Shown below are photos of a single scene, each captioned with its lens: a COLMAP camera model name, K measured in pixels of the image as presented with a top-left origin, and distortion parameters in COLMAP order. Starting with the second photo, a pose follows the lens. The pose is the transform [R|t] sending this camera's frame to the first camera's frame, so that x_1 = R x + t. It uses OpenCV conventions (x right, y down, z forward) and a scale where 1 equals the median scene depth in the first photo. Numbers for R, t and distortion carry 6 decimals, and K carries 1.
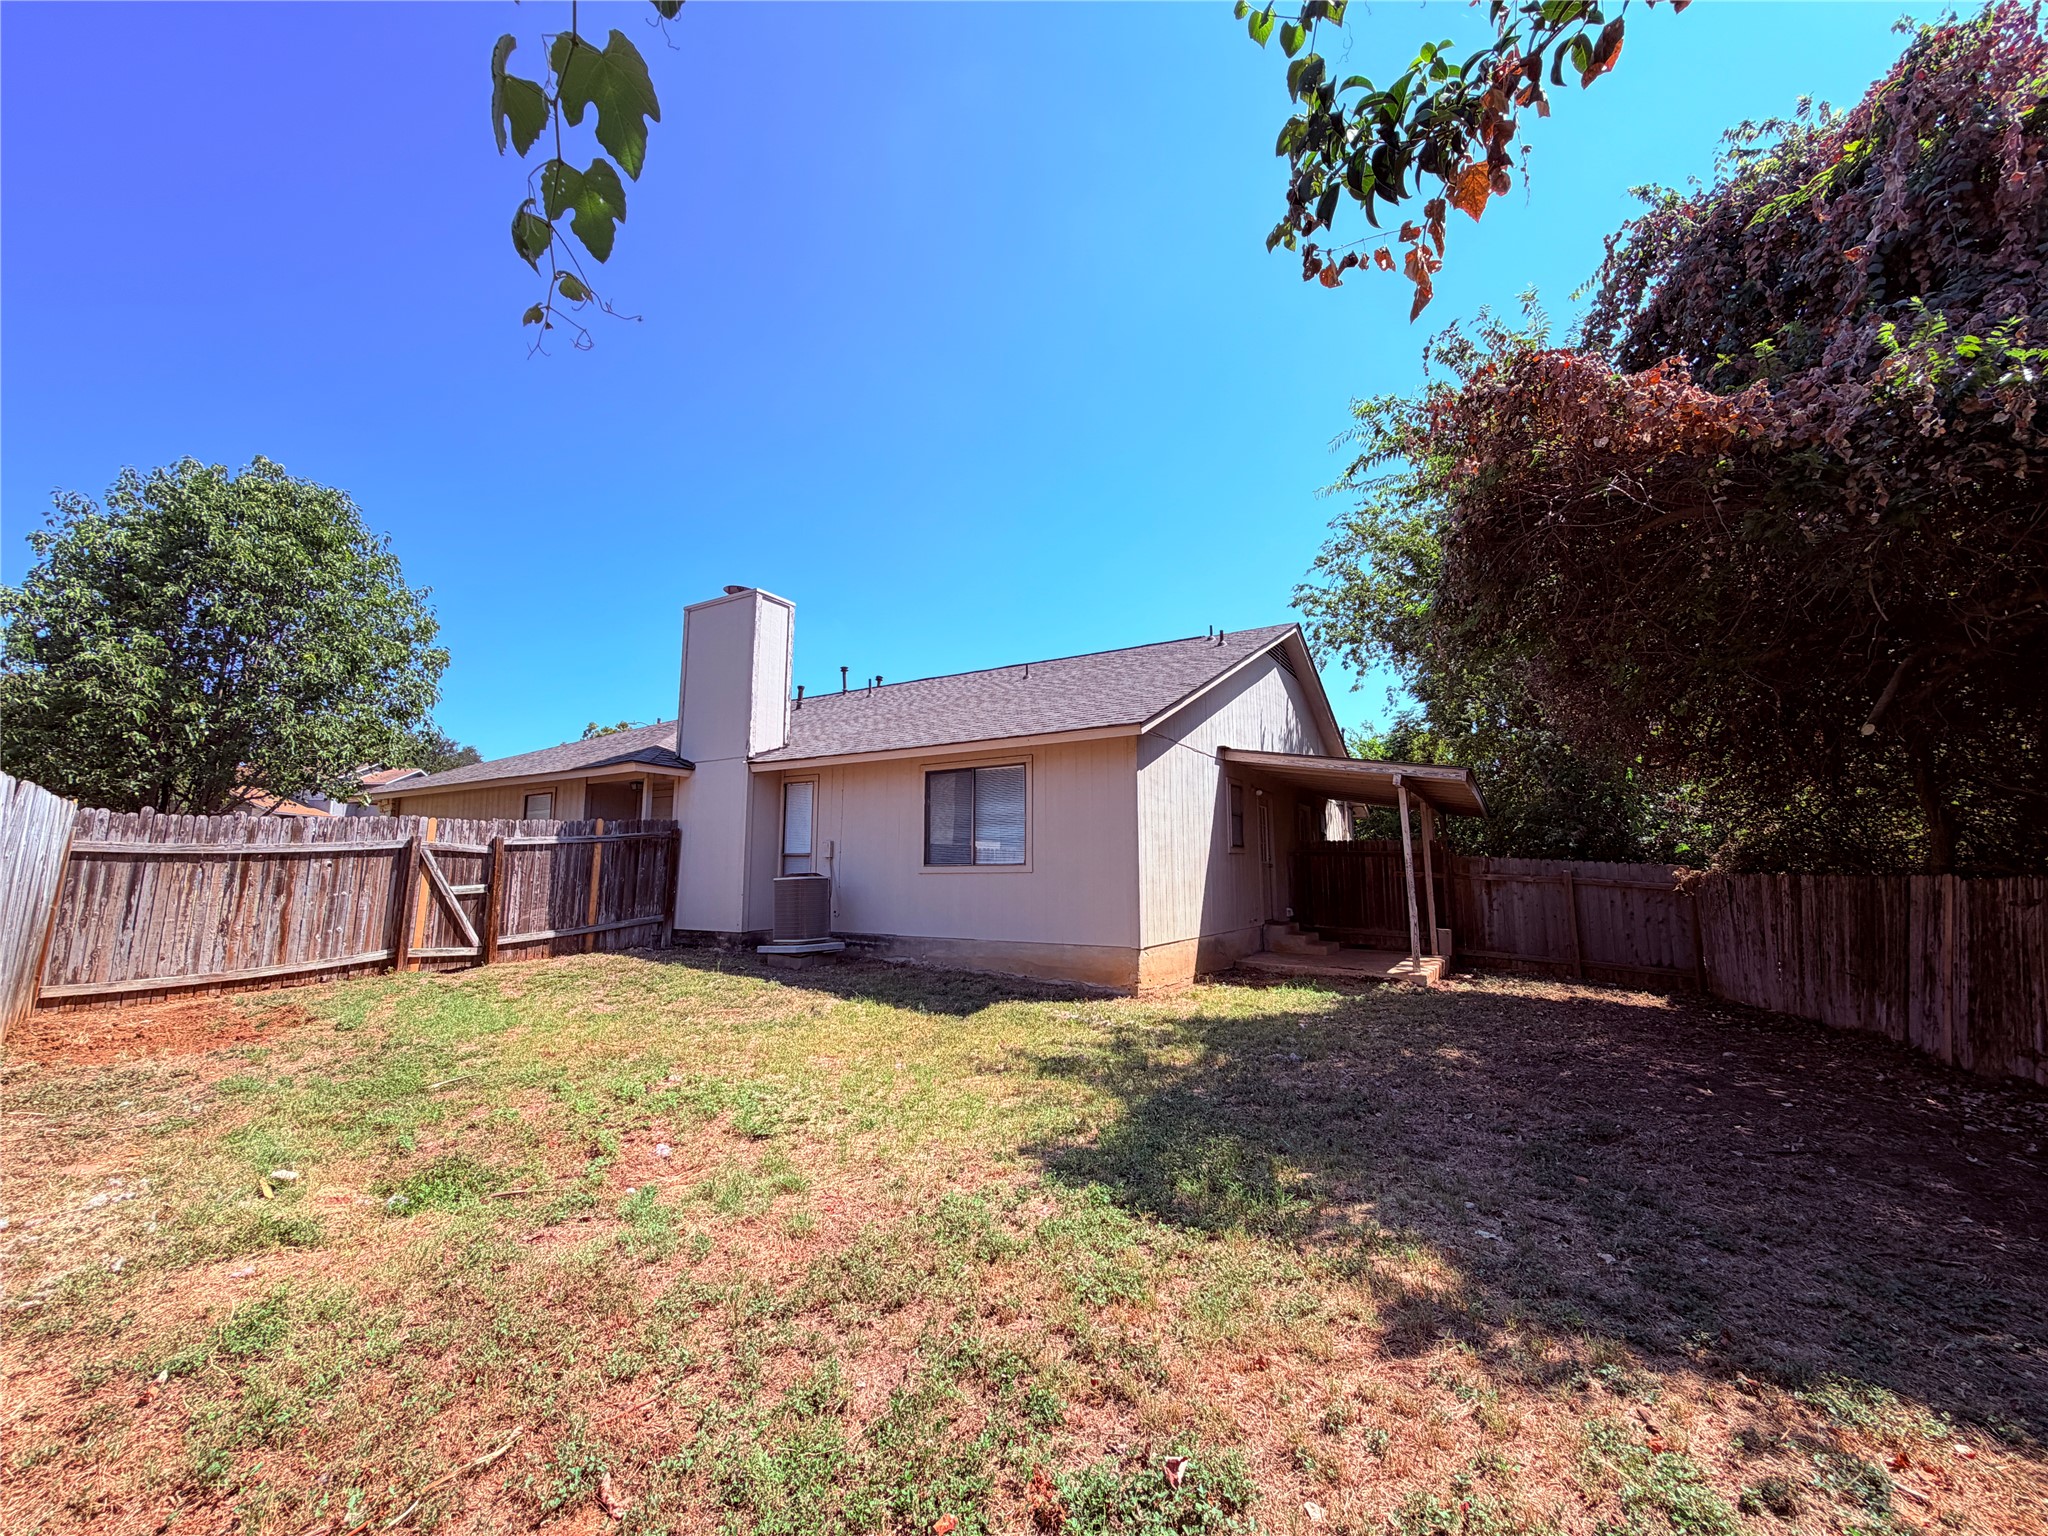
lens RADIAL K [[830.3, 0, 1025.5], [0, 830.3, 768.0], [0, 0, 1]] dist [-0.004225, 0.000221]
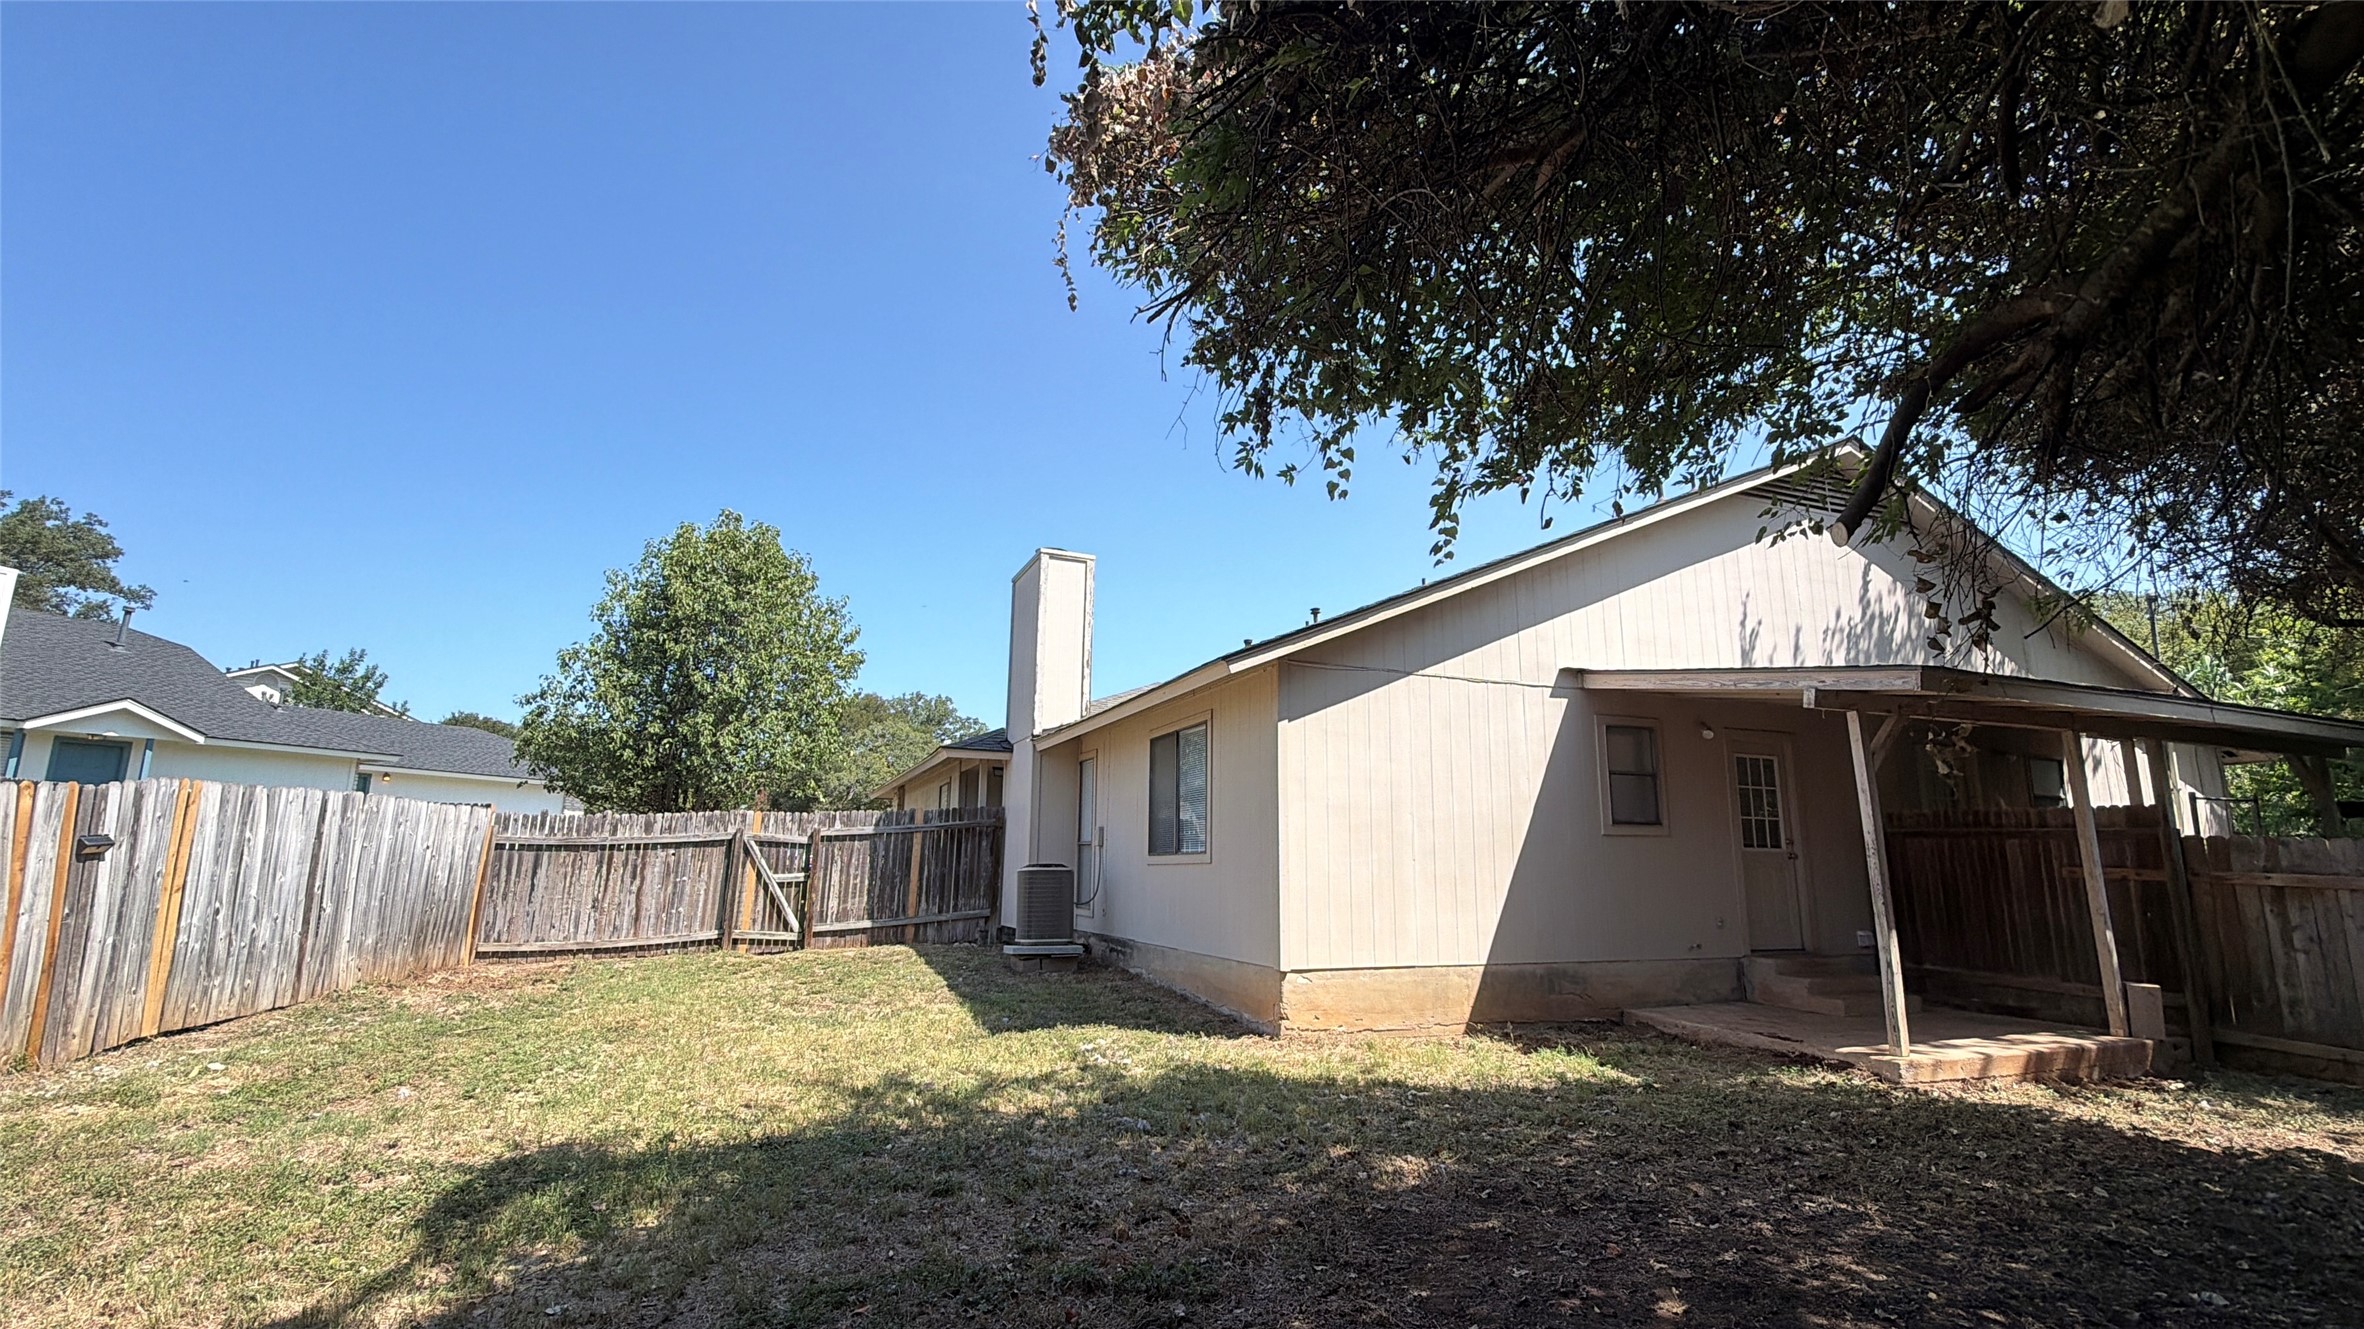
lens RADIAL K [[1081.6, 0, 1184.5], [0, 1081.6, 666.9], [0, 0, 1]] dist [-0.005264, 0.000476]
pose [[0.797471, -0.104616, -0.594218, 0.596155], [0.067642, 0.994146, -0.084248, 0.028103], [0.599553, 0.026992, 0.799880, 0.179762]]
